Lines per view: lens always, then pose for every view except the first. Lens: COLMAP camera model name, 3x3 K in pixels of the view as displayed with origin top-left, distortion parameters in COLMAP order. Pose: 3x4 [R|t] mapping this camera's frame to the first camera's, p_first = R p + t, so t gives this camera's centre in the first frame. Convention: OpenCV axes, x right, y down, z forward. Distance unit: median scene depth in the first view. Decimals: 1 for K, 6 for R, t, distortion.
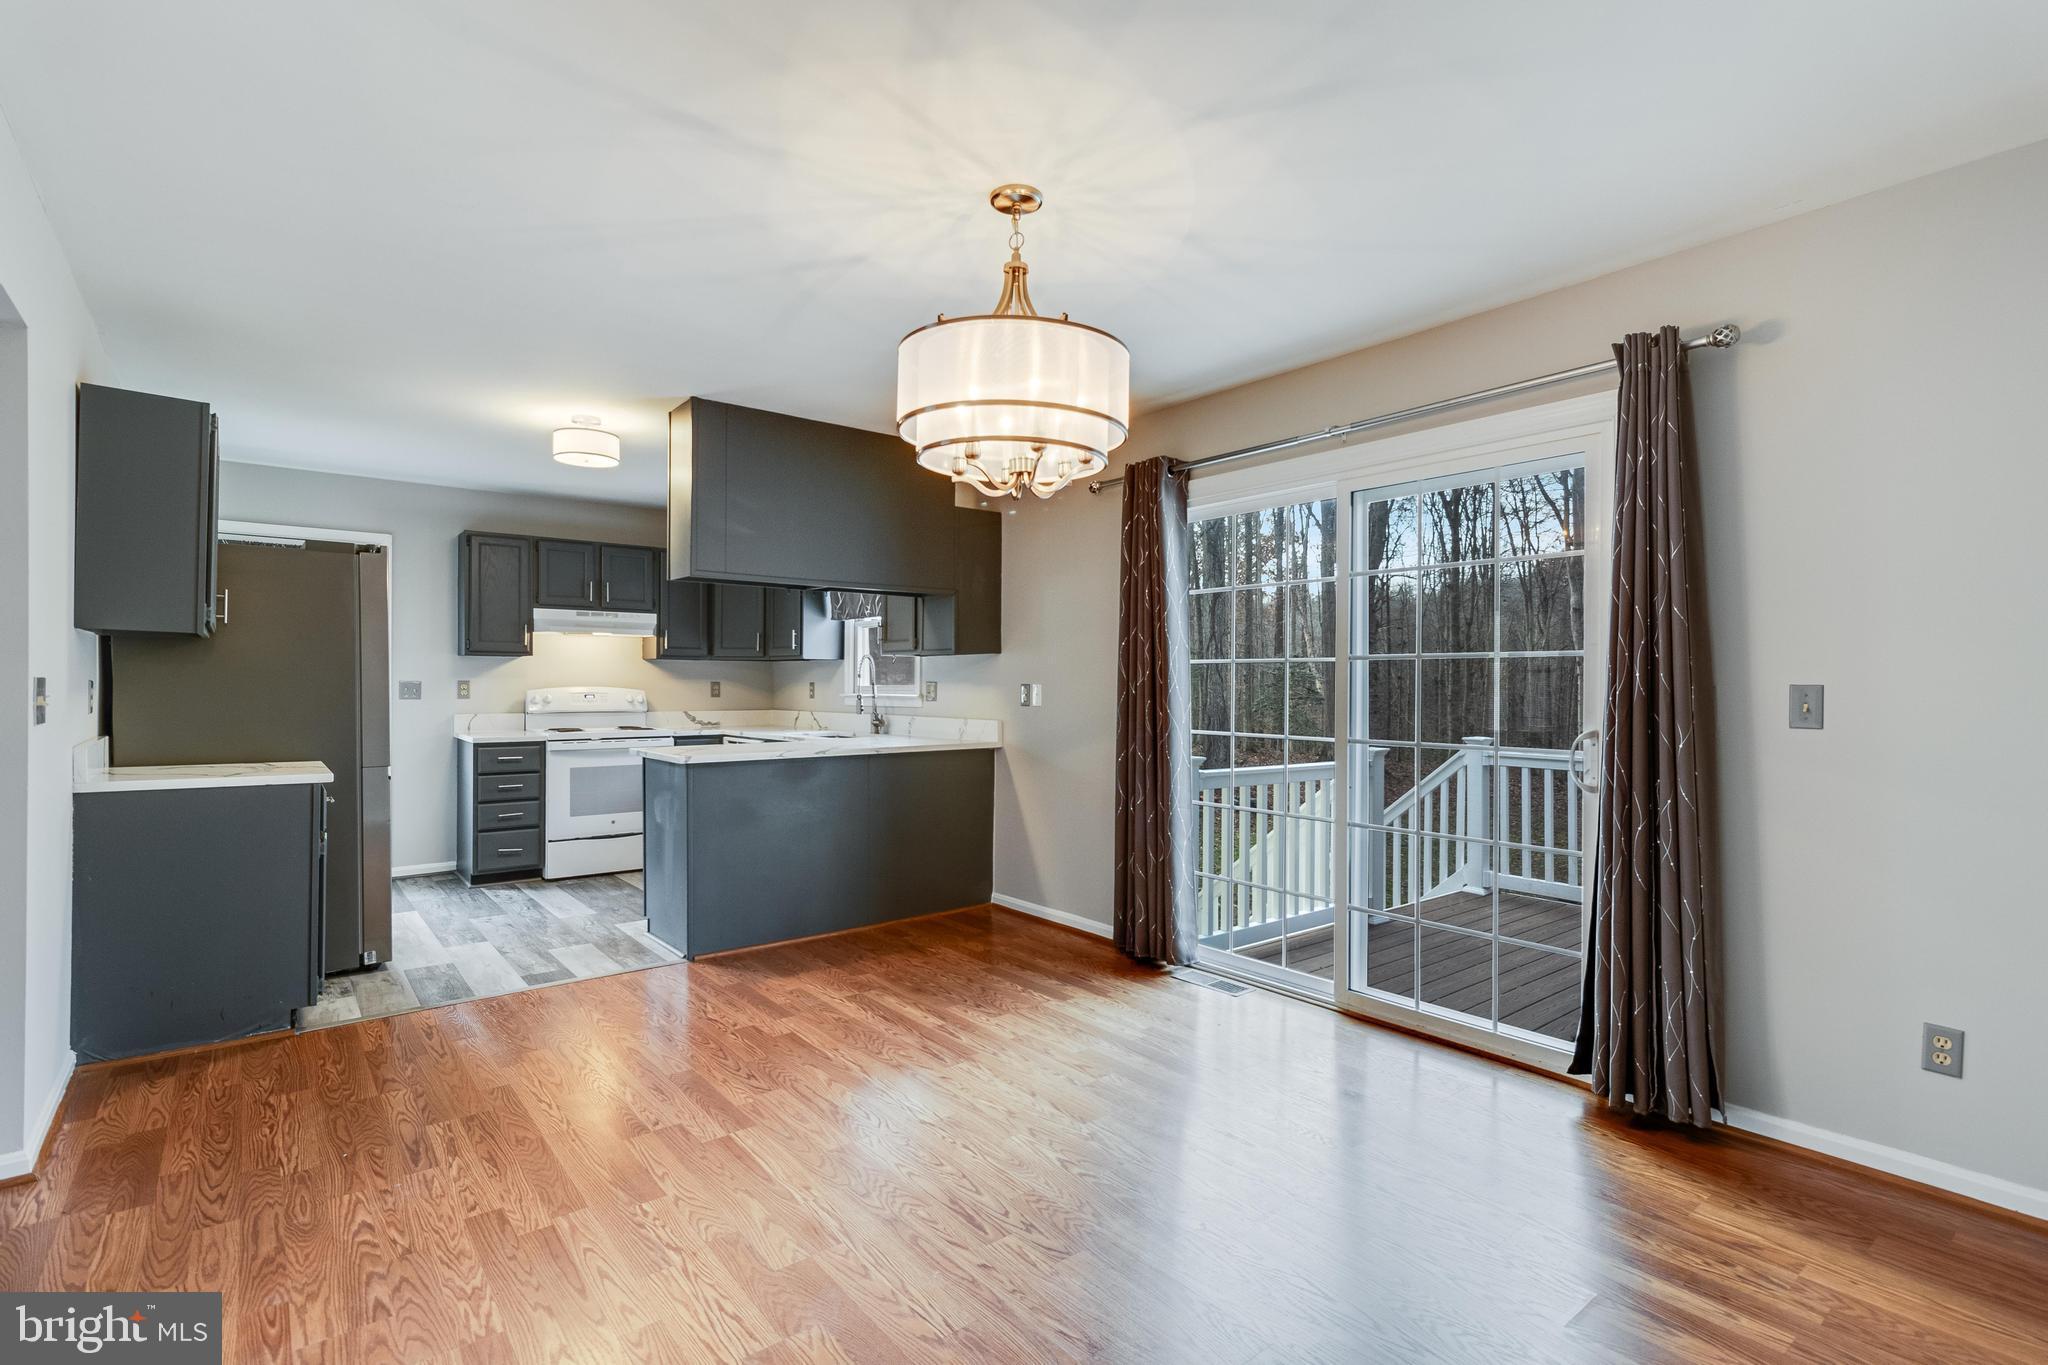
lens RADIAL K [[947.1, 0, 1024.1], [0, 947.1, 681.9], [0, 0, 1]] dist [0.000727, 0.001244]
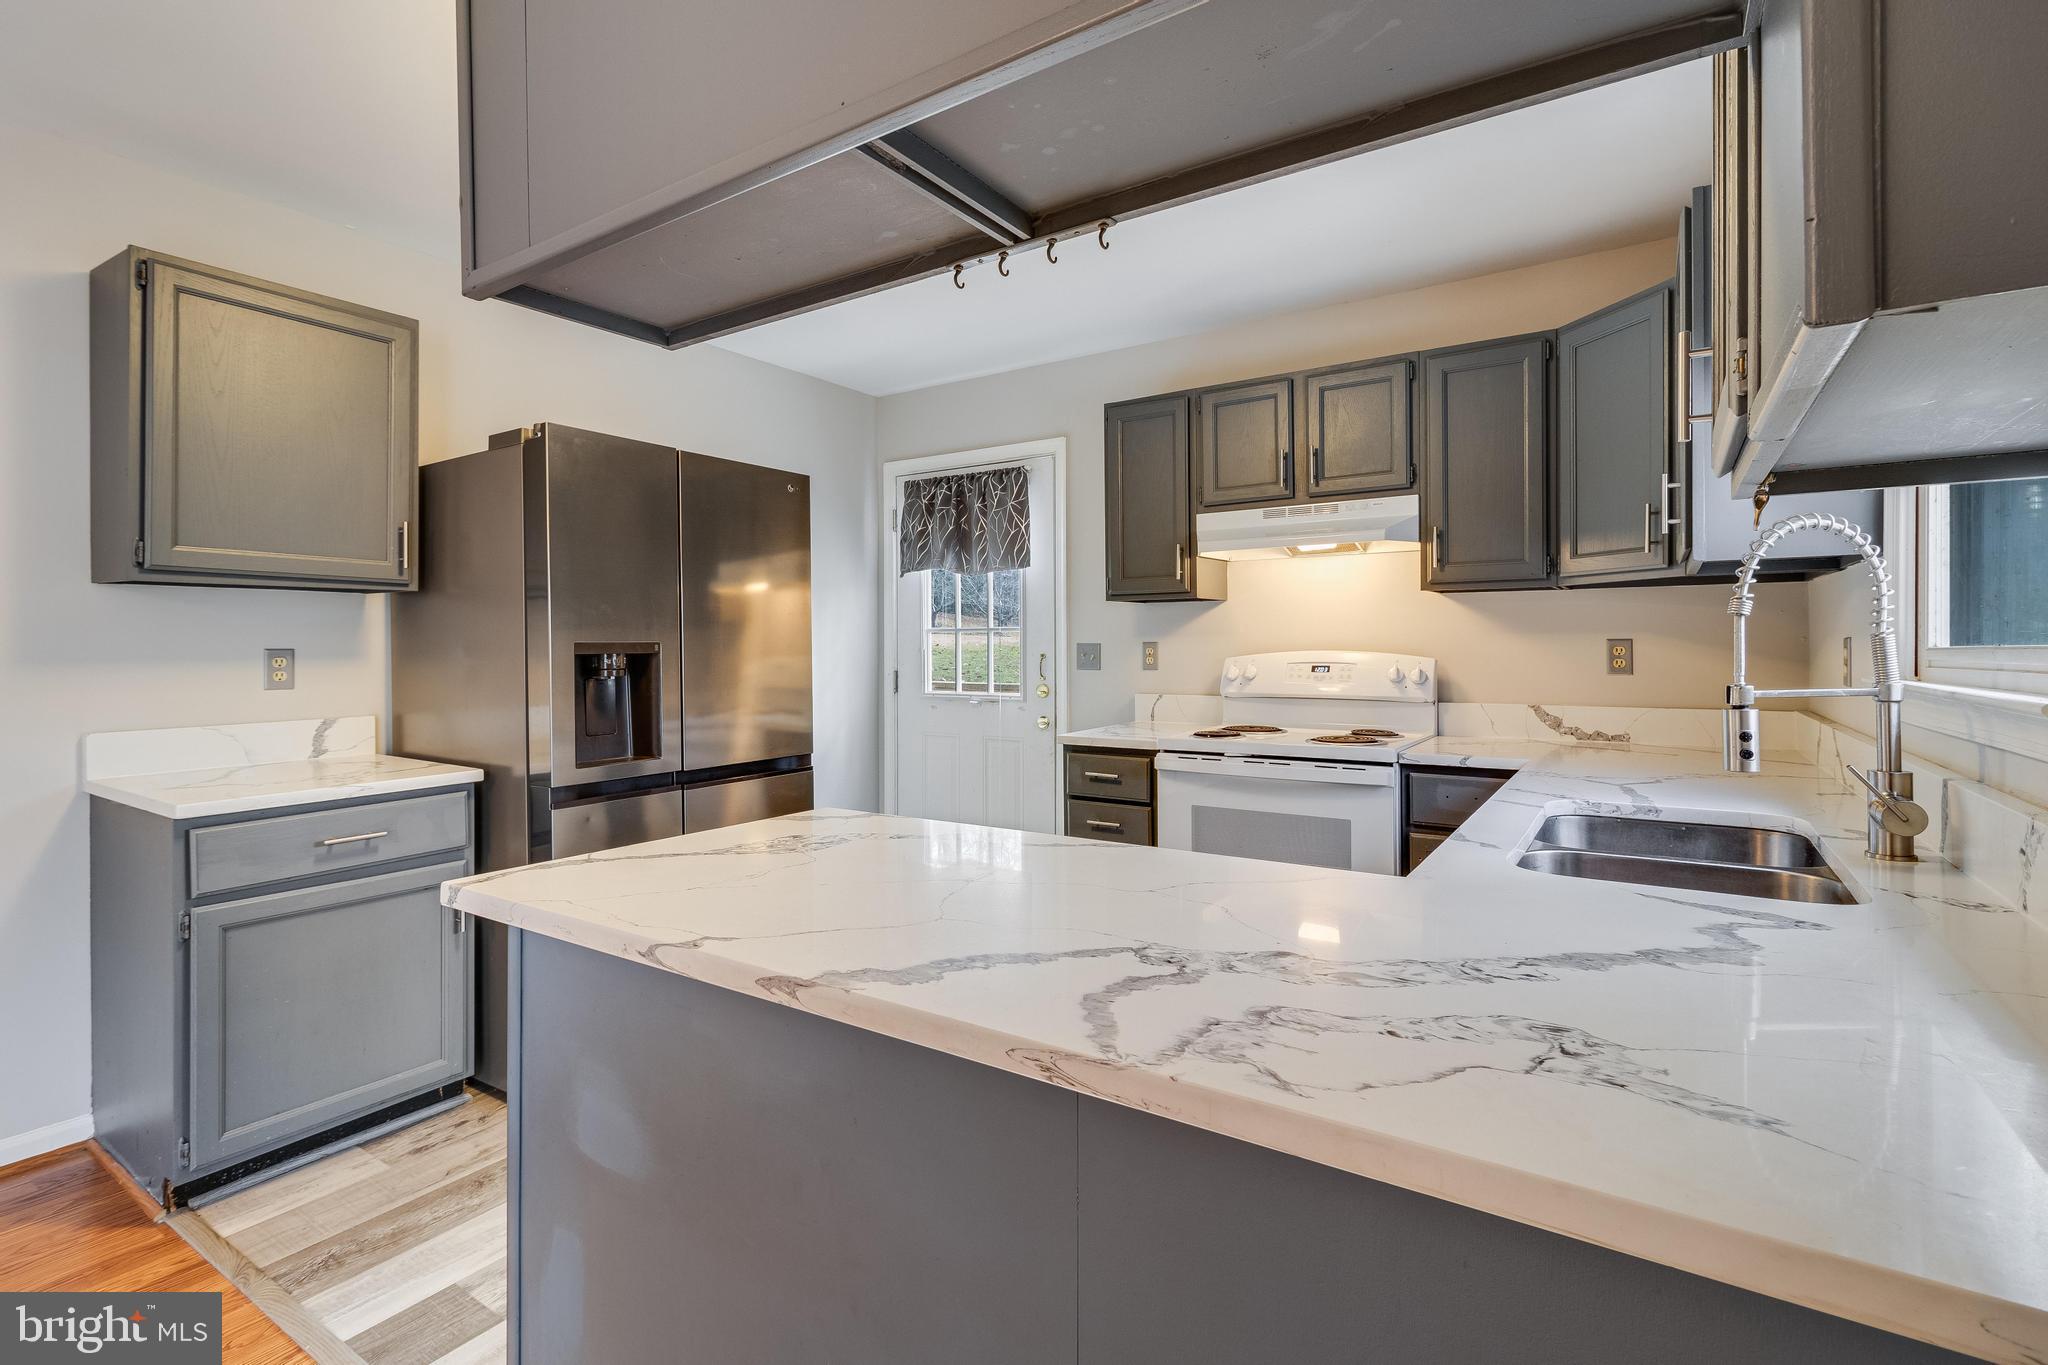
lens RADIAL K [[947.1, 0, 1023.1], [0, 947.1, 654.9], [0, 0, 1]] dist [0.000727, 0.001244]
pose [[0.303196, 0.002574, -0.952925, -0.004967], [0.010998, 0.999920, 0.006200, 0.003224], [0.952865, -0.012360, 0.303143, 1.007277]]
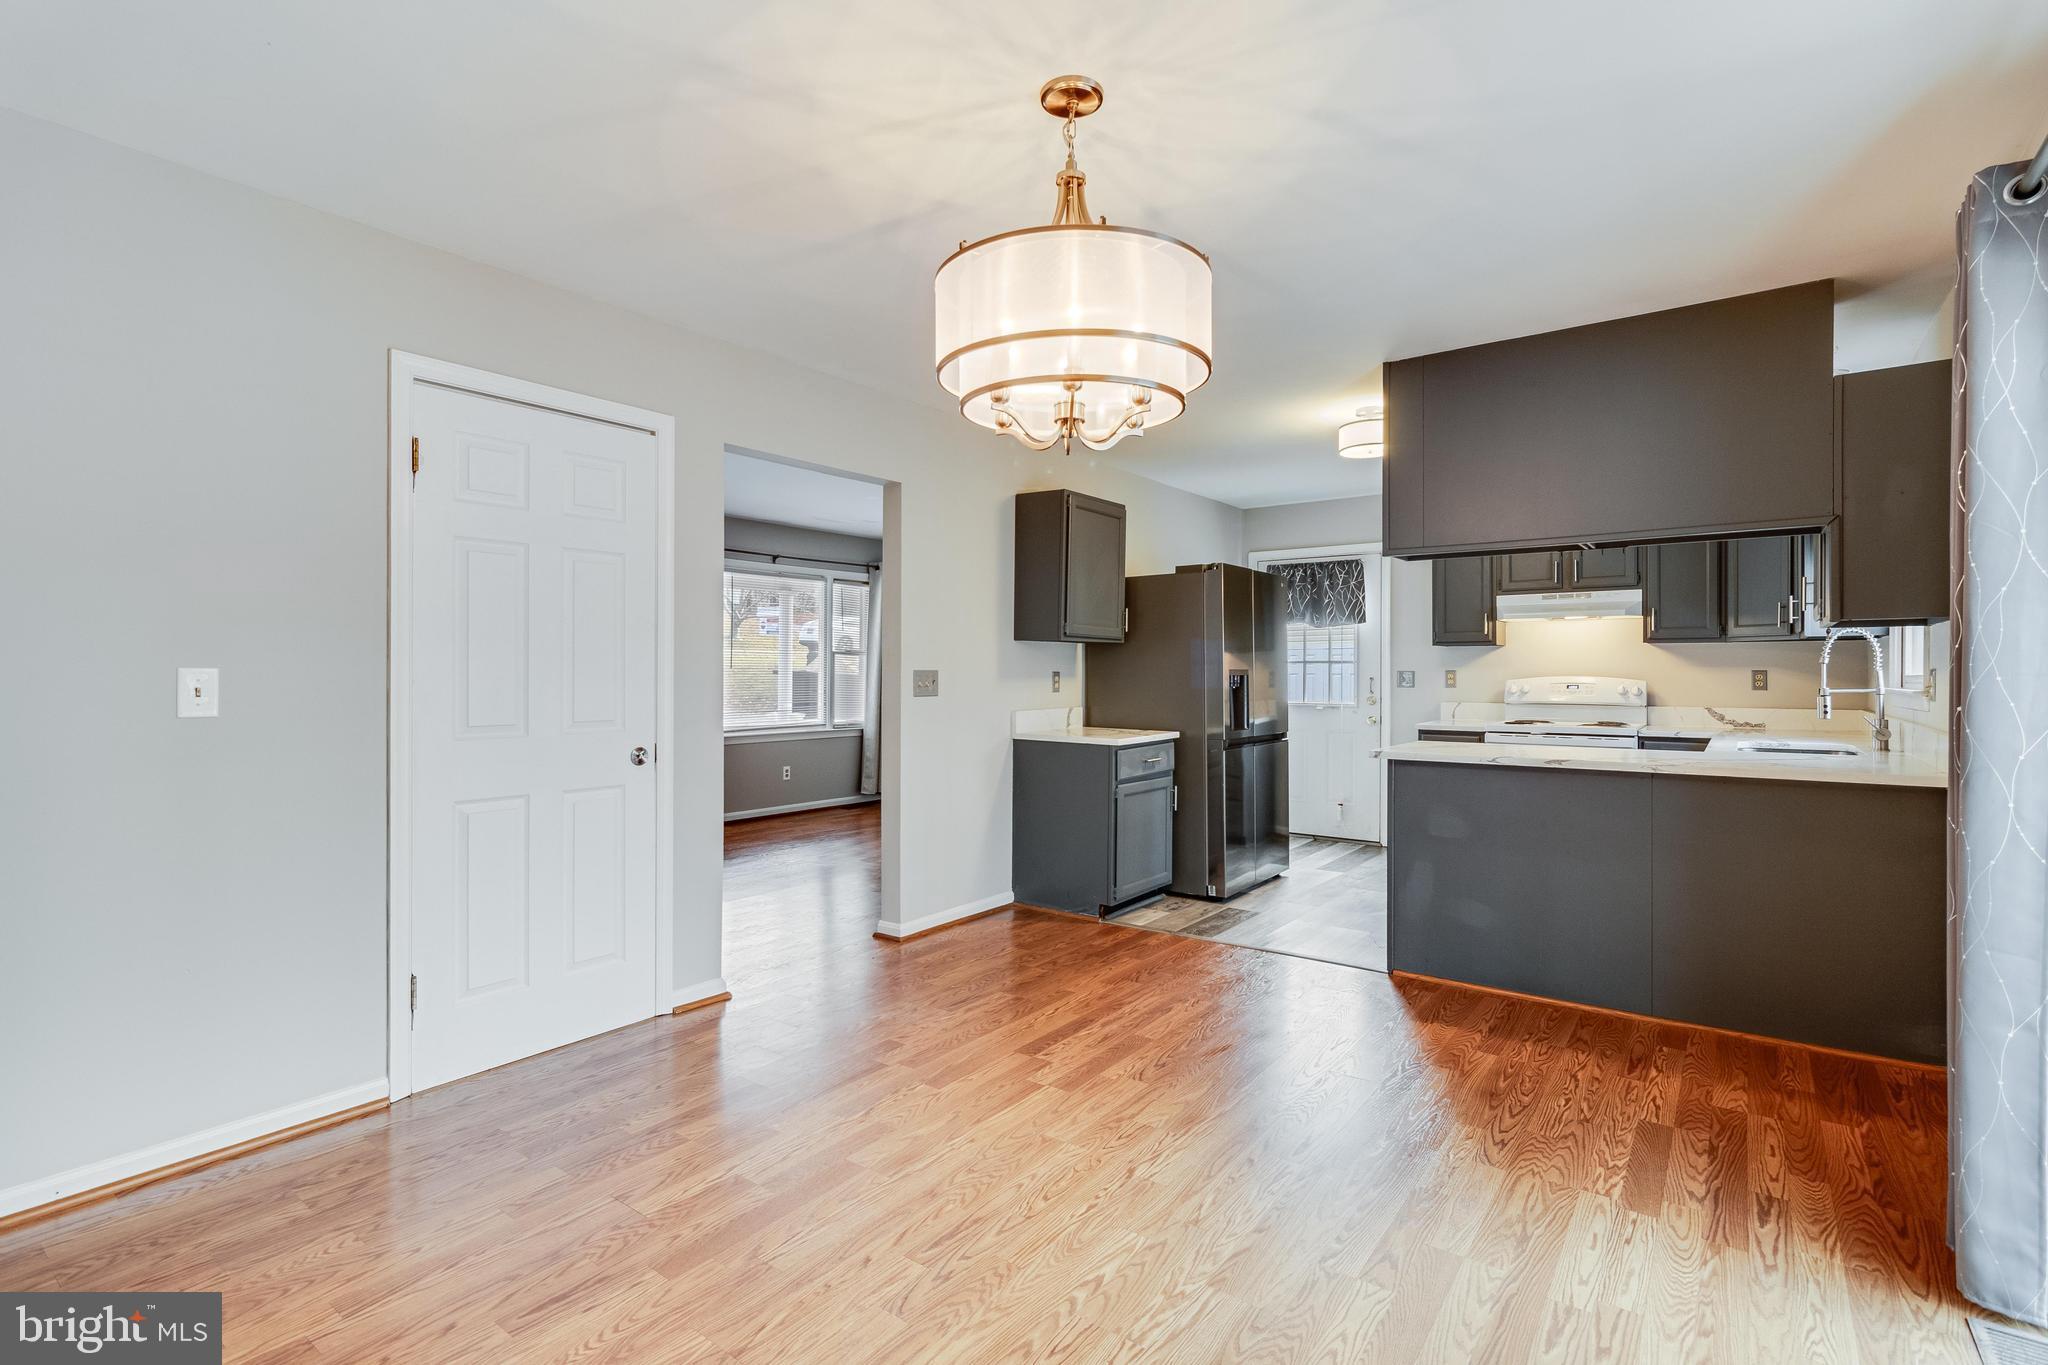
lens RADIAL K [[953.7, 0, 1040.3], [0, 953.7, 671.9], [0, 0, 1]] dist [0.006481, -0.000988]
pose [[0.253984, -0.005141, -0.967195, 0.434025], [0.005034, 0.999979, -0.003993, 0.003063], [0.967195, -0.003855, 0.254004, 0.411854]]
